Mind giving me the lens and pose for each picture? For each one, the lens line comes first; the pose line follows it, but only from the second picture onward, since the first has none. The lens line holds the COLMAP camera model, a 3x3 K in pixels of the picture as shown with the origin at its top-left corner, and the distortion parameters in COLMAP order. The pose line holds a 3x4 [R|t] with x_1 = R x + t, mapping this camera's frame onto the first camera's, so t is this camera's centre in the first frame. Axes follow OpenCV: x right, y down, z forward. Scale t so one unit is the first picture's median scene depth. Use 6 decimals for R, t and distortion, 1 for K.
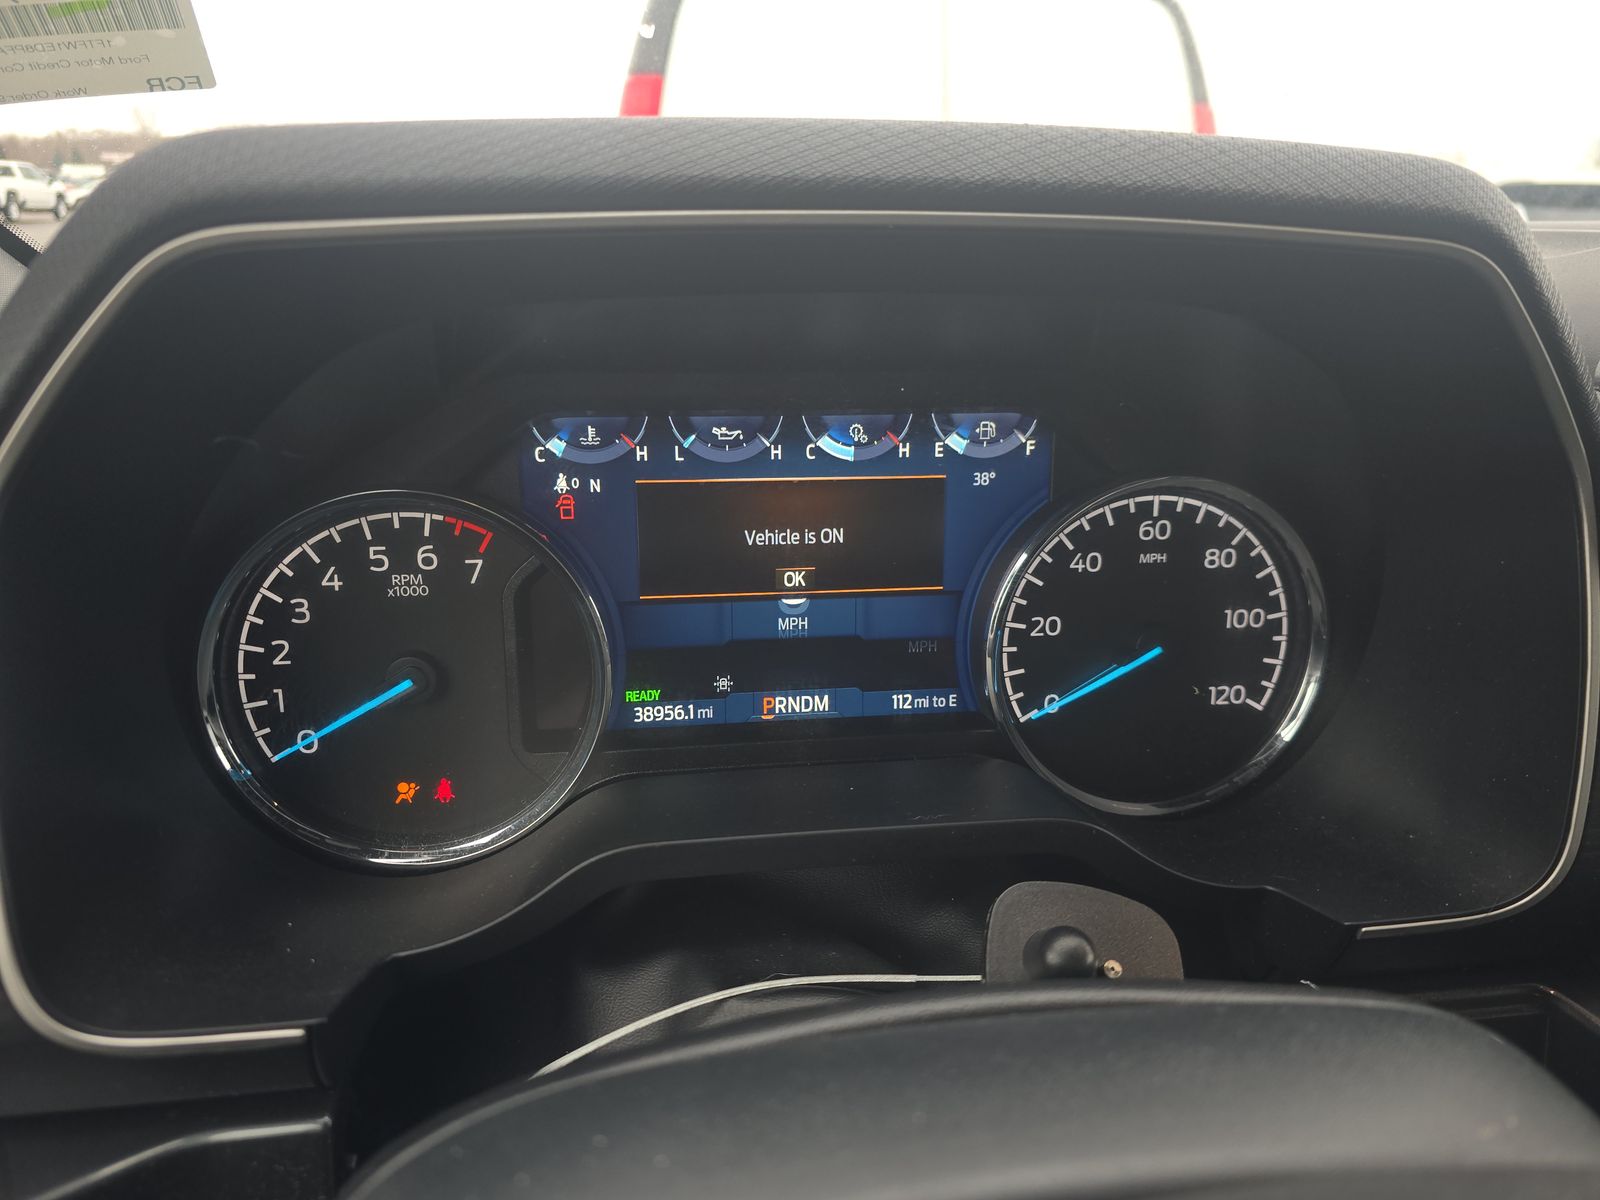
lens RADIAL K [[1079.4, 0, 798.7], [0, 1079.4, 594.9], [0, 0, 1]] dist [0.040073, -0.052466]
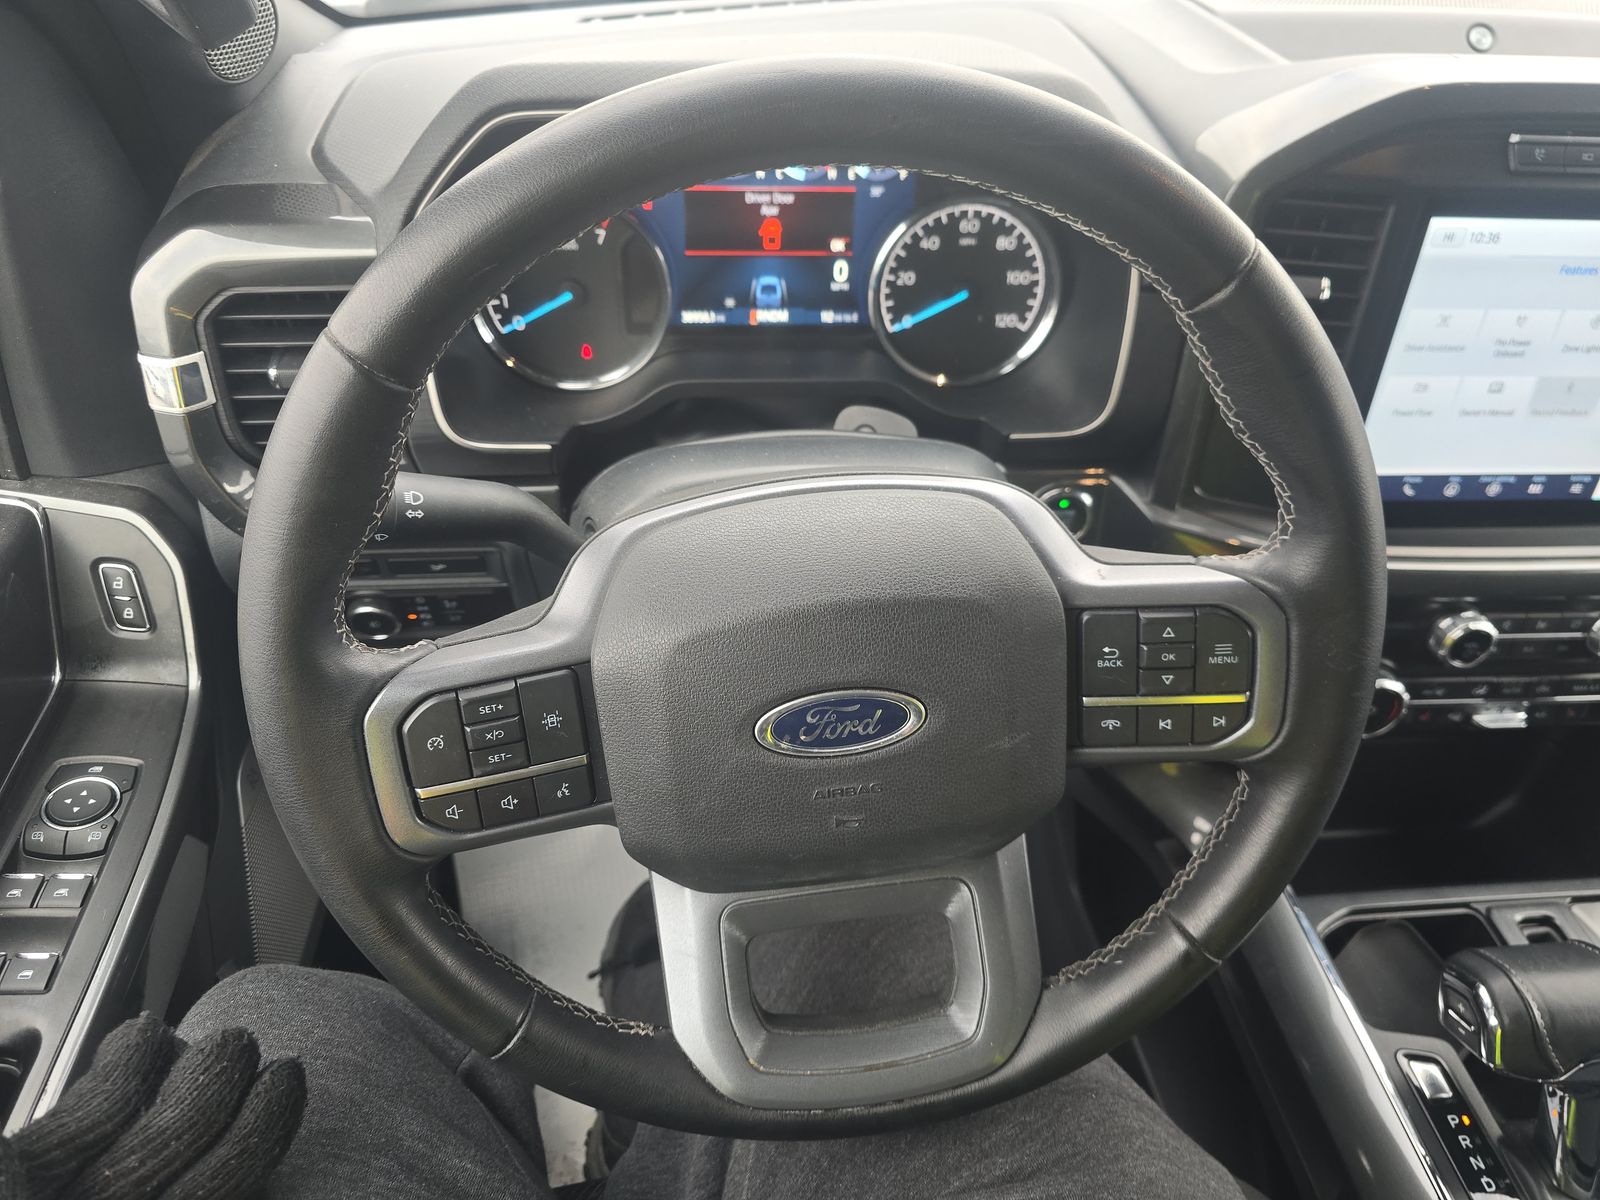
lens RADIAL K [[1079.4, 0, 798.7], [0, 1079.4, 594.9], [0, 0, 1]] dist [0.040073, -0.052466]
pose [[0.997514, 0.057403, -0.040874, 0.152959], [-0.038409, 0.929197, 0.367585, -0.141285], [0.059081, -0.365101, 0.929091, -0.922276]]
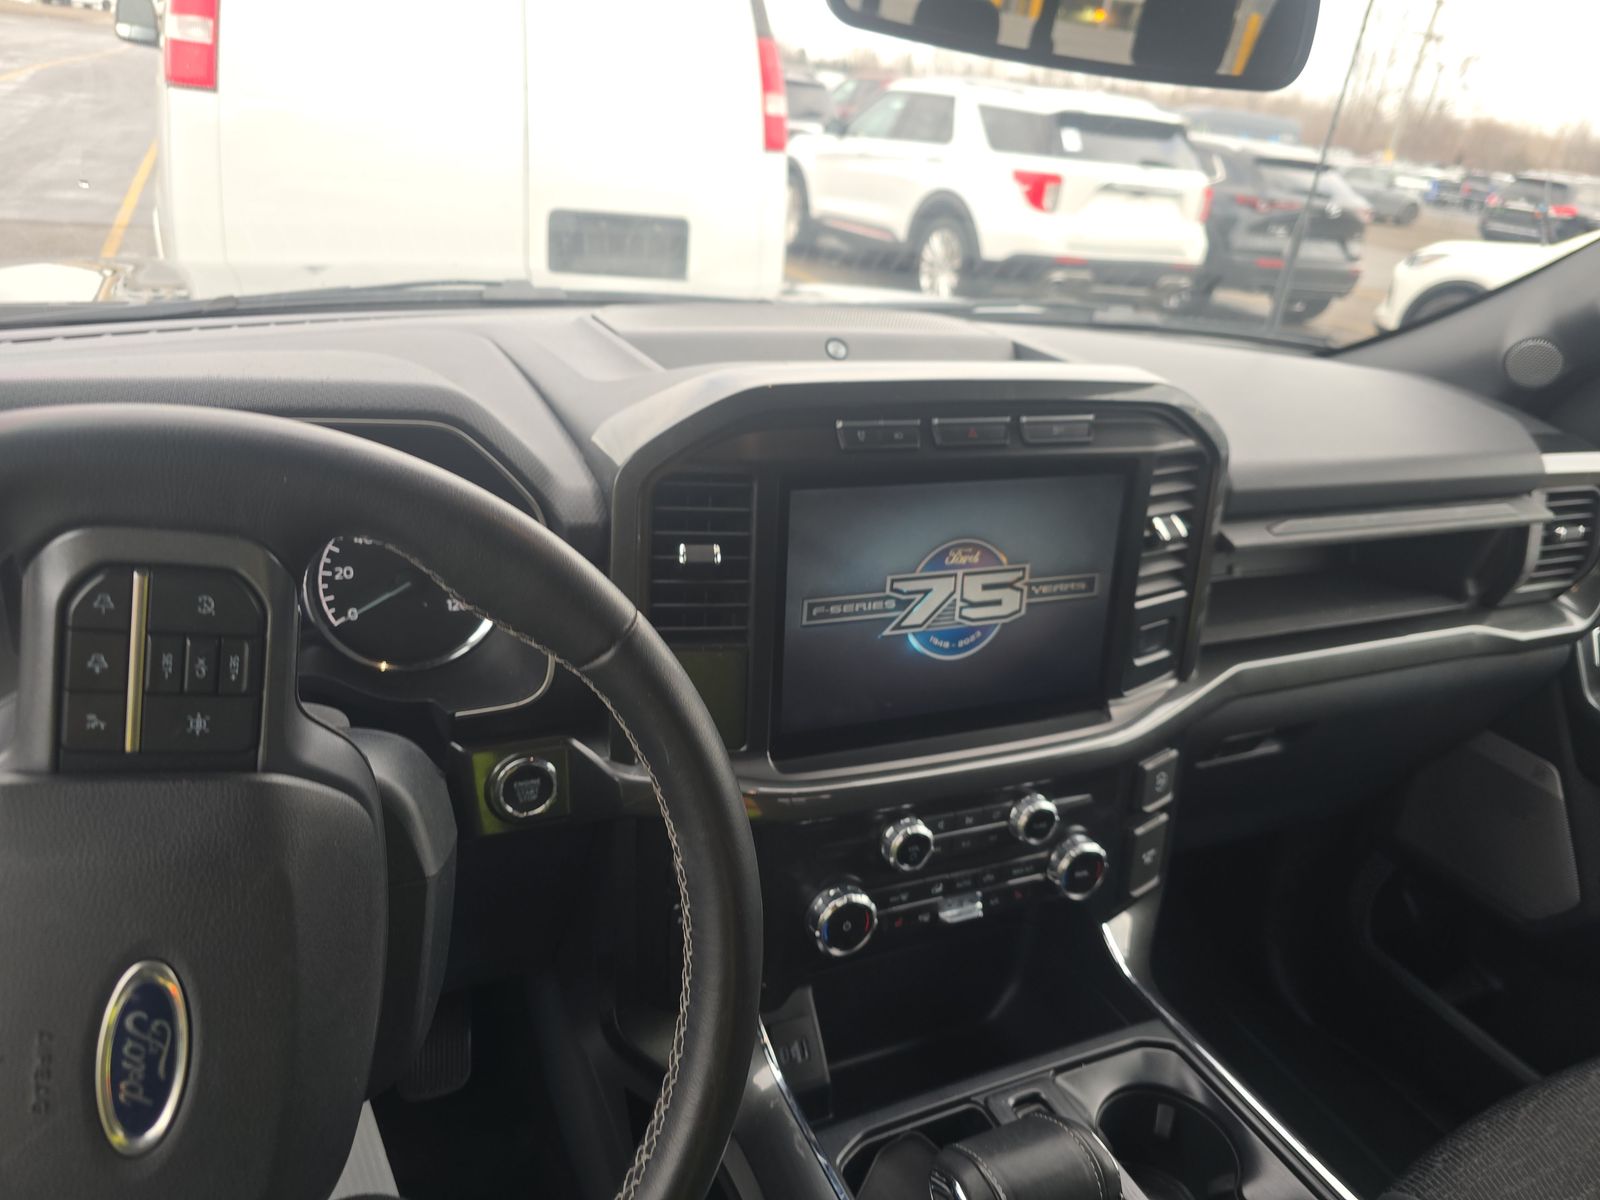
lens RADIAL K [[1079.4, 0, 798.7], [0, 1079.4, 594.9], [0, 0, 1]] dist [0.040073, -0.052466]
pose [[0.957067, -0.043516, 0.286582, 0.440060], [0.010009, 0.993039, 0.117362, -0.143828], [-0.289694, -0.109455, 0.950840, -0.992490]]
